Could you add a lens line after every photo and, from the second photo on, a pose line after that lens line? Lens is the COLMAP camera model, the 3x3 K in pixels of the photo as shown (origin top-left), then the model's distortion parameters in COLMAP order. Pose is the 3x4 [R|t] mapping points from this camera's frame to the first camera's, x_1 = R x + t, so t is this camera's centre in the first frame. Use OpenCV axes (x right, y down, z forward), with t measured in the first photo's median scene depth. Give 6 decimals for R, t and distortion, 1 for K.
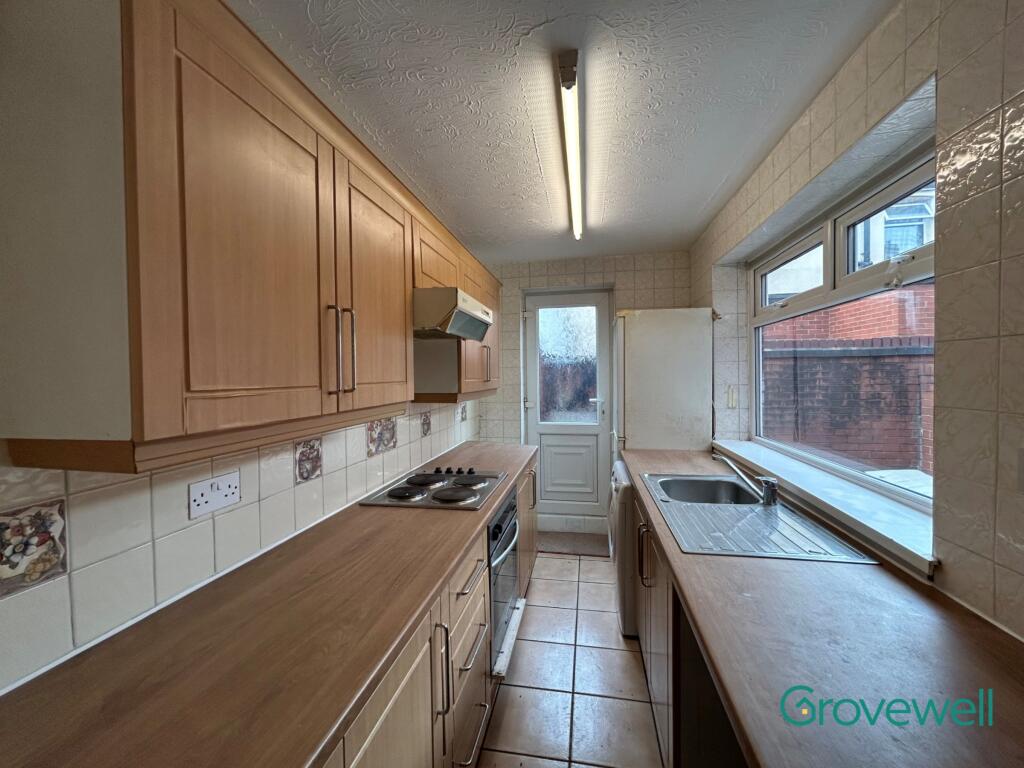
lens RADIAL K [[421.8, 0, 513.3], [0, 421.8, 383.0], [0, 0, 1]] dist [-0.000677, -0.000158]
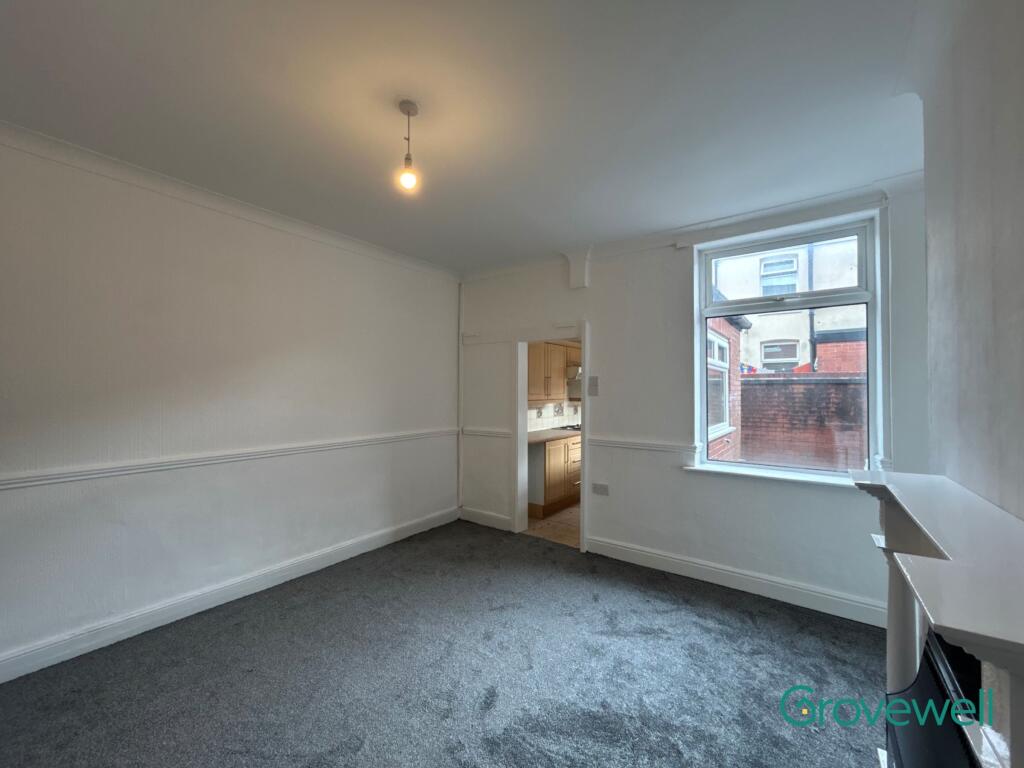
lens RADIAL K [[421.8, 0, 513.3], [0, 421.8, 383.0], [0, 0, 1]] dist [-0.000677, -0.000158]
pose [[0.903333, 0.004681, -0.428914, 0.732547], [-0.021530, 0.999175, -0.034441, 0.035465], [0.428399, 0.040347, 0.902688, -1.994628]]
